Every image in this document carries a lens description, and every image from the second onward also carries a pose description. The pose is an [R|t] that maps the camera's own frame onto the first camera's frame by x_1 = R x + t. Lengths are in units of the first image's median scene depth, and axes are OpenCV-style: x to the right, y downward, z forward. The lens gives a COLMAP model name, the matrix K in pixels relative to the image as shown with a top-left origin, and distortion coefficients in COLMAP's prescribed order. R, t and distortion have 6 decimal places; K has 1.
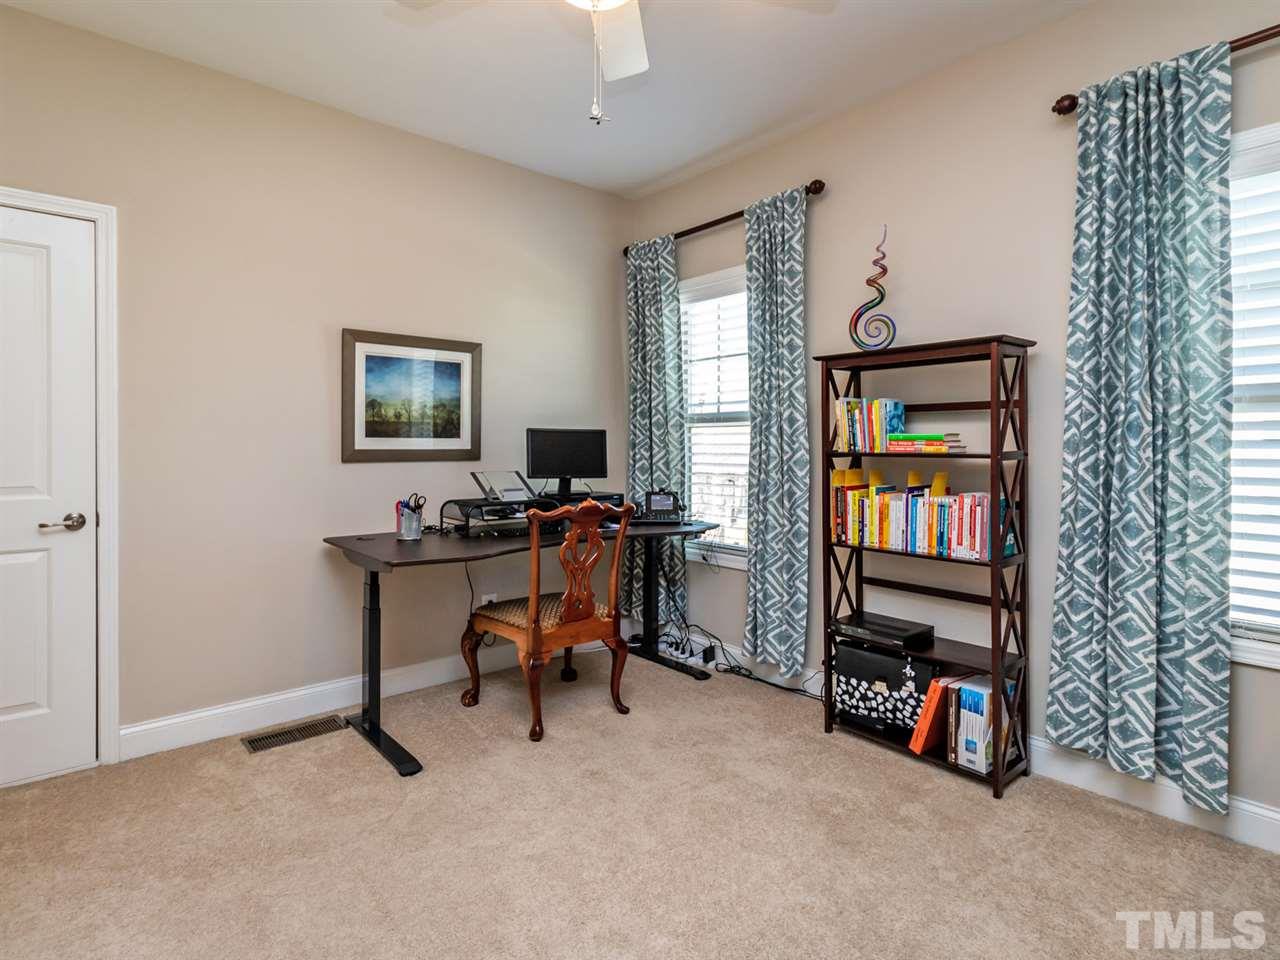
lens RADIAL K [[678.6, 0, 626.2], [0, 678.6, 437.5], [0, 0, 1]] dist [0.003386, 0.001585]
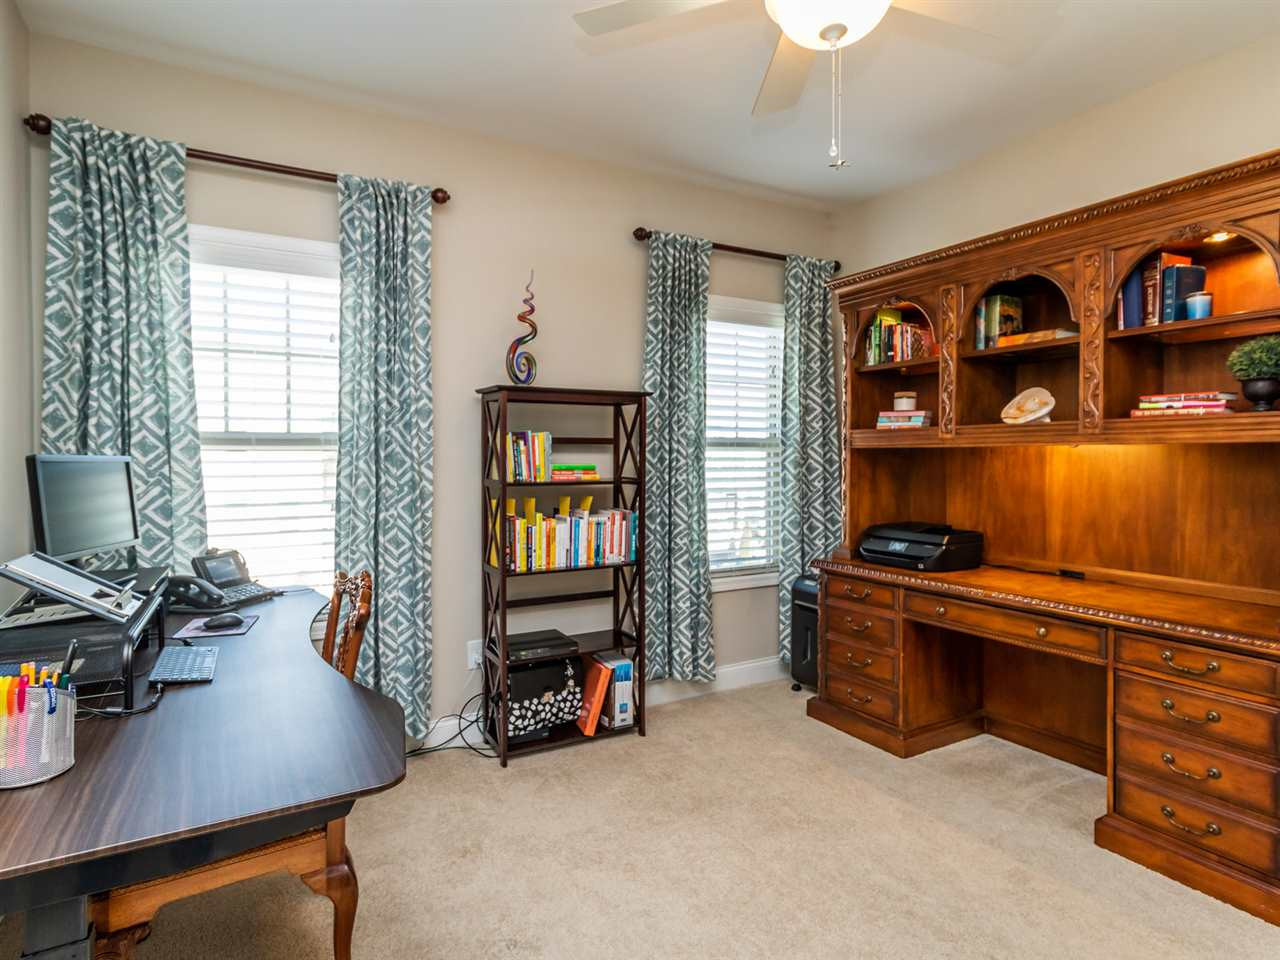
lens RADIAL K [[678.6, 0, 626.2], [0, 678.6, 437.5], [0, 0, 1]] dist [0.003386, 0.001585]
pose [[0.194343, 0.013710, 0.980838, -0.674651], [-0.015500, 0.999820, -0.010904, -0.038974], [-0.980811, -0.013084, 0.194521, 0.668128]]
